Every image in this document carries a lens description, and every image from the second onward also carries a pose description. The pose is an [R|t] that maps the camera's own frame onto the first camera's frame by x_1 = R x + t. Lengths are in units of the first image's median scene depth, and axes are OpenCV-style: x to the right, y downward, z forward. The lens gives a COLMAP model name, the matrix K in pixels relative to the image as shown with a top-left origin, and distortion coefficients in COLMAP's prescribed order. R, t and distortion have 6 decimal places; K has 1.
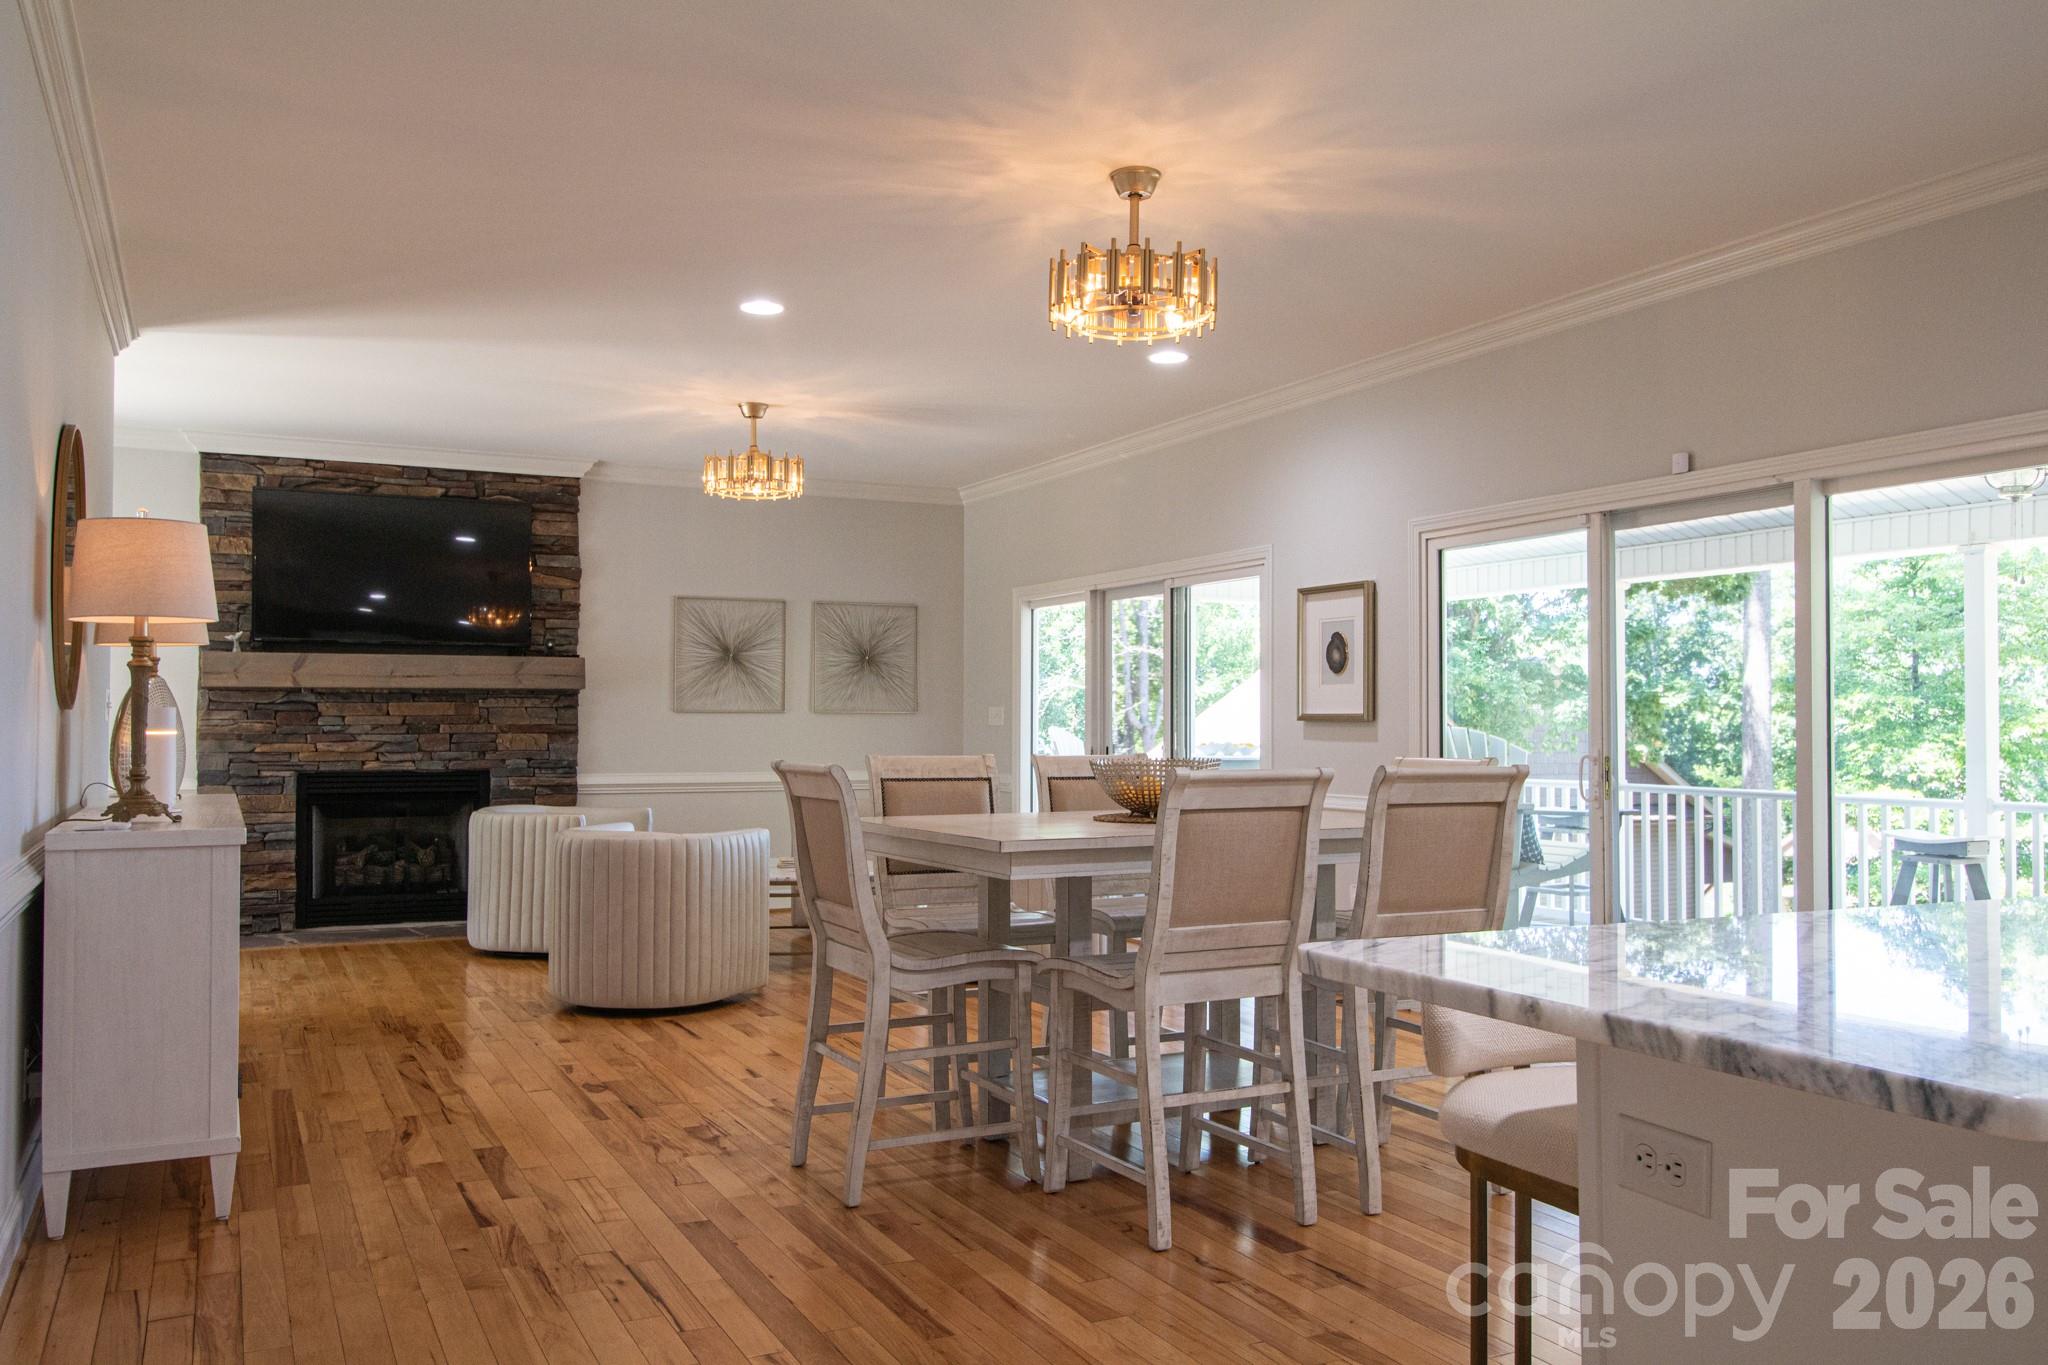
lens RADIAL K [[1616.6, 0, 1024.0], [0, 1616.6, 682.5], [0, 0, 1]] dist [0.010663, -0.008652]
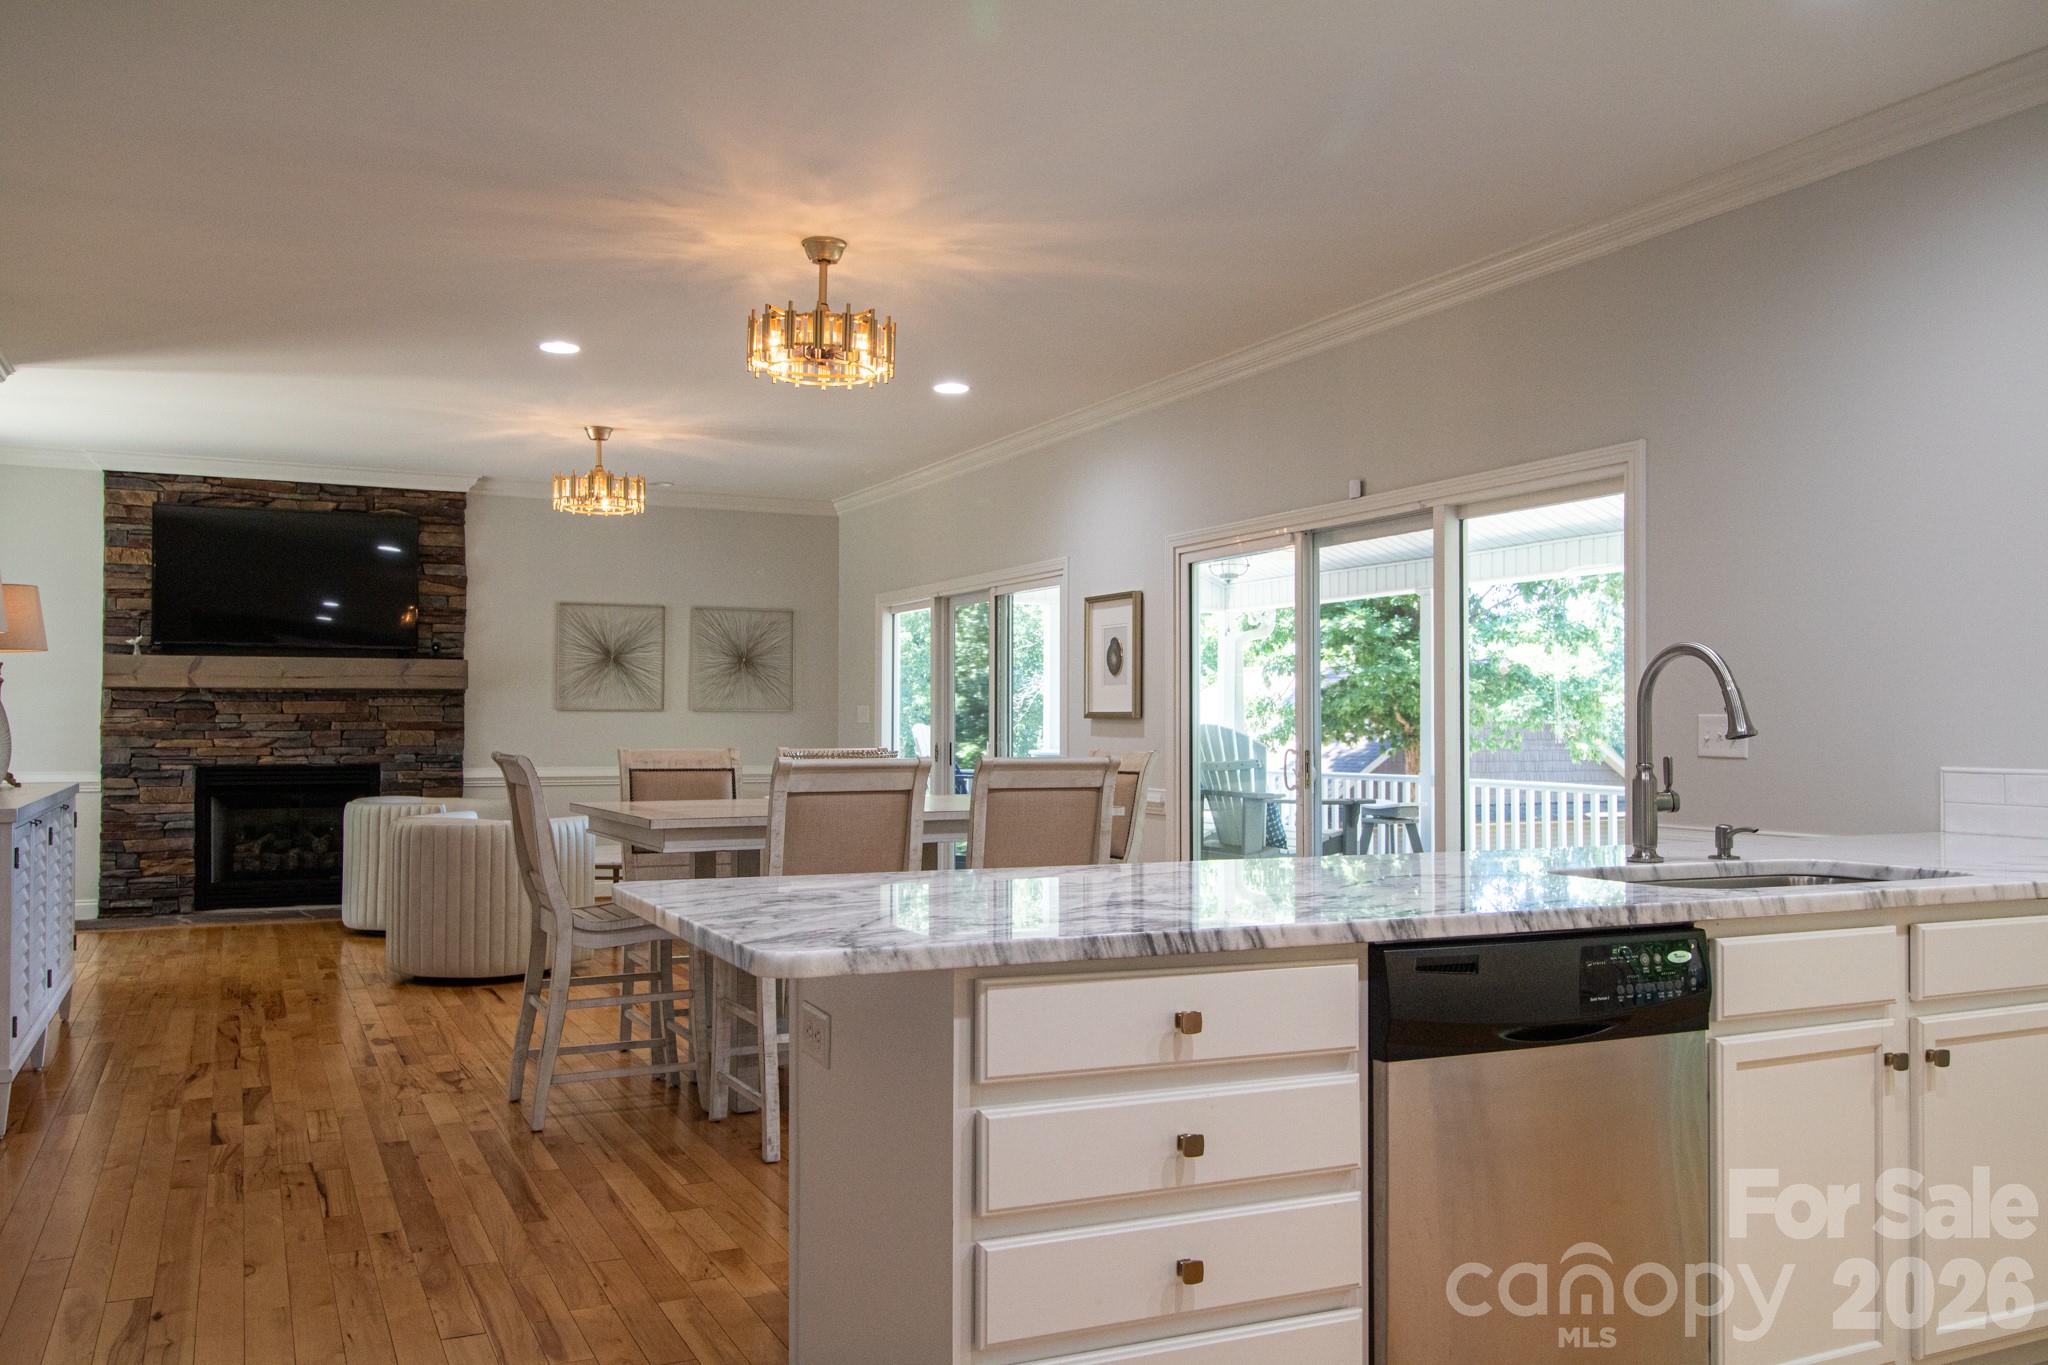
lens RADIAL K [[1616.6, 0, 1024.0], [0, 1616.6, 682.5], [0, 0, 1]] dist [0.010663, -0.008652]
pose [[0.999957, 0.000172, -0.009269, 0.116375], [-0.000164, 1.000000, 0.000843, -0.001368], [0.009269, -0.000841, 0.999957, -0.077626]]
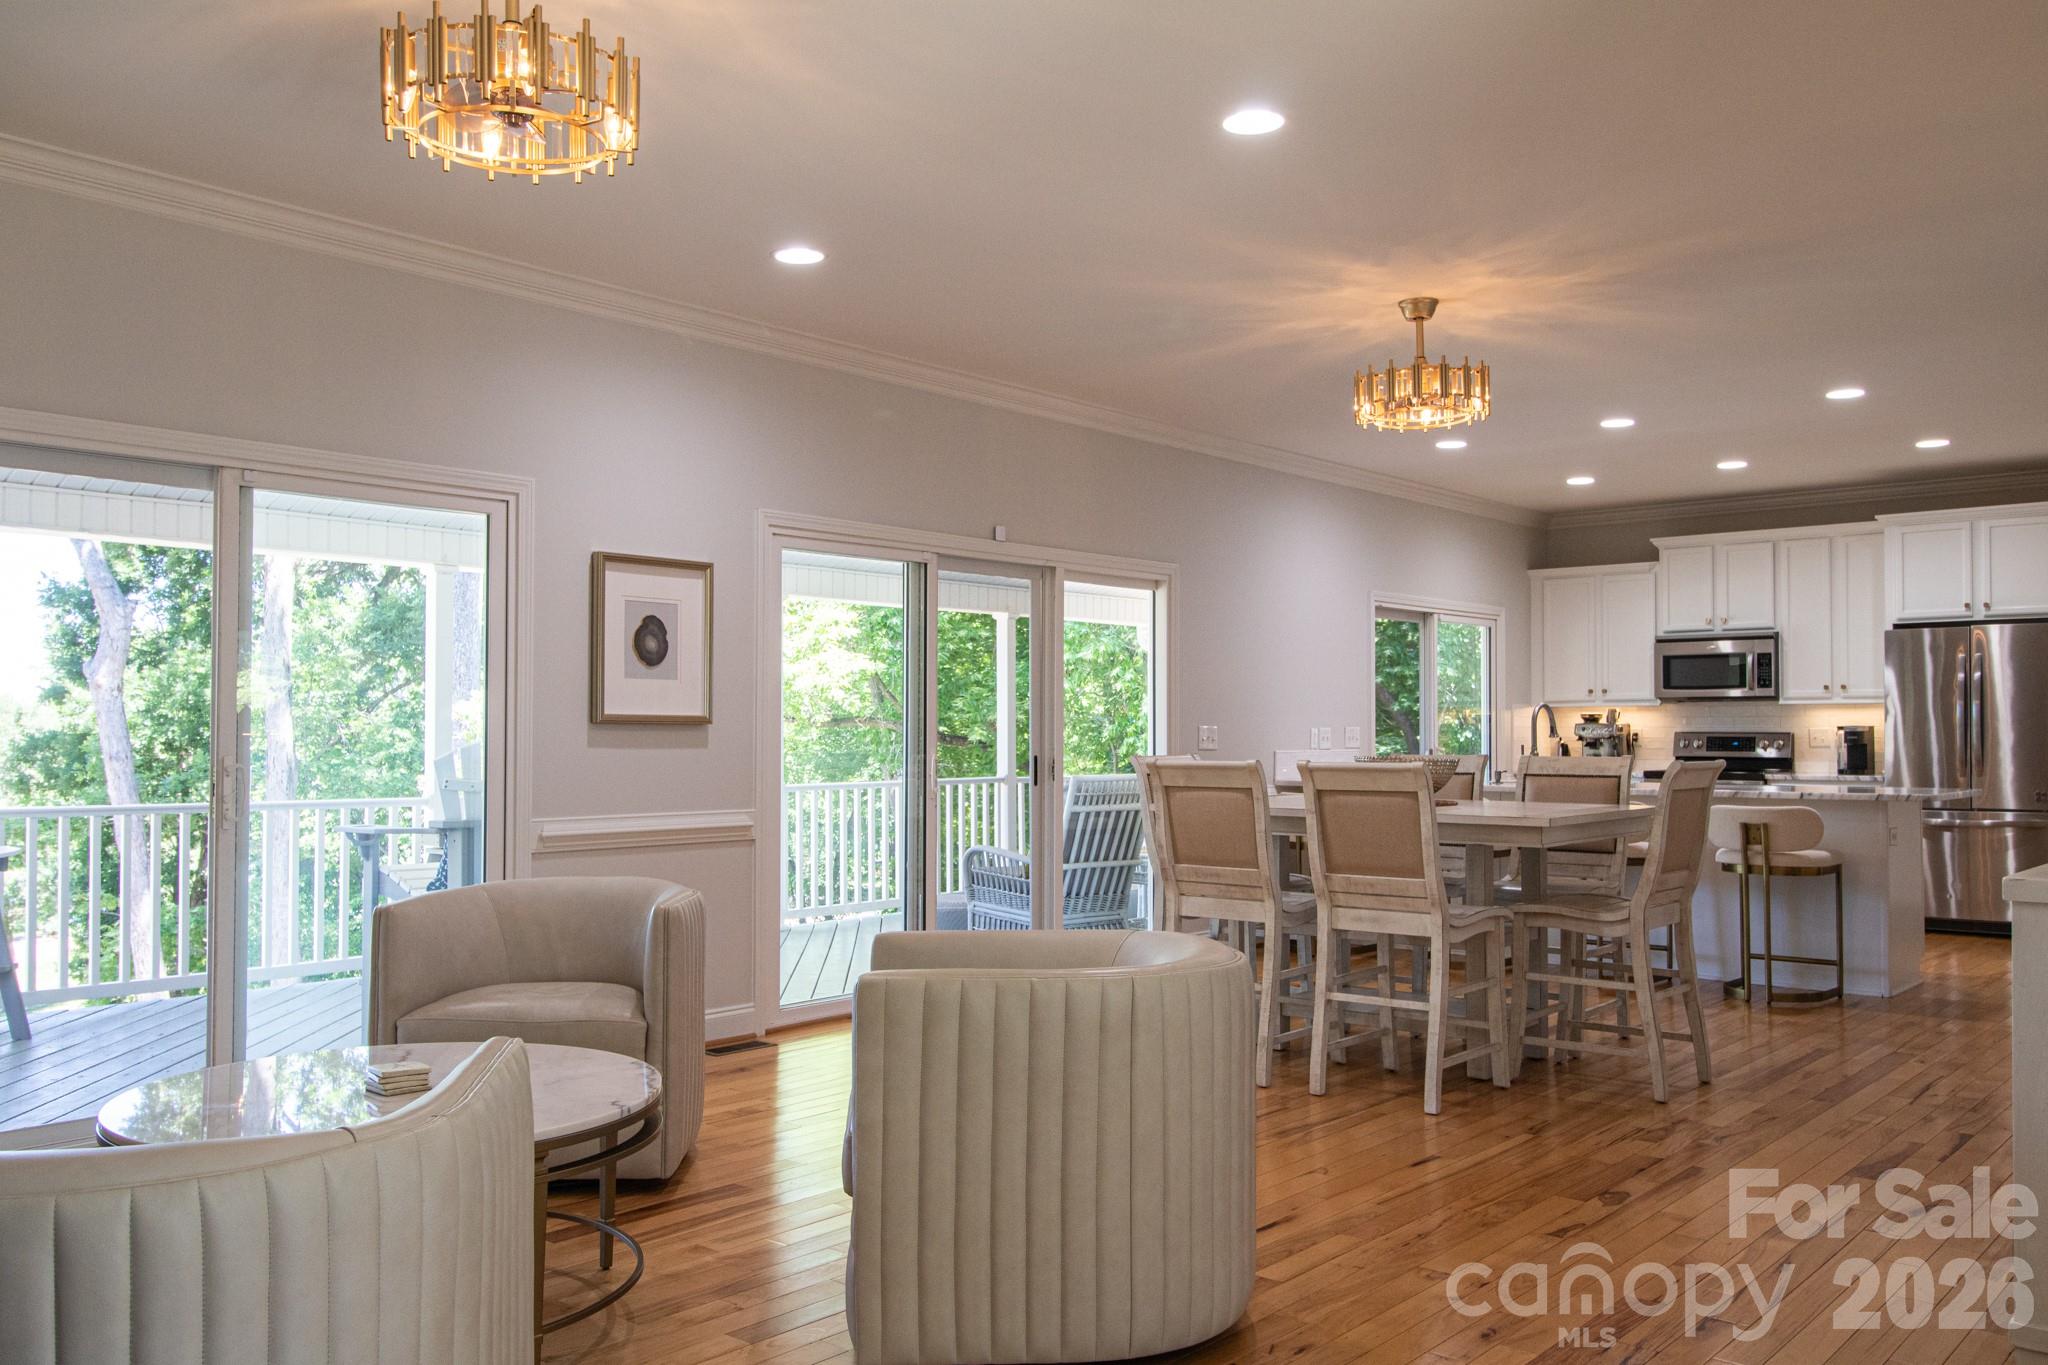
lens RADIAL K [[1616.6, 0, 1024.0], [0, 1616.6, 682.5], [0, 0, 1]] dist [0.010663, -0.008652]
pose [[-0.374236, 0.027721, 0.926919, -0.524783], [-0.028235, 0.998749, -0.041268, 0.025854], [-0.926904, -0.041615, -0.372985, 0.925249]]
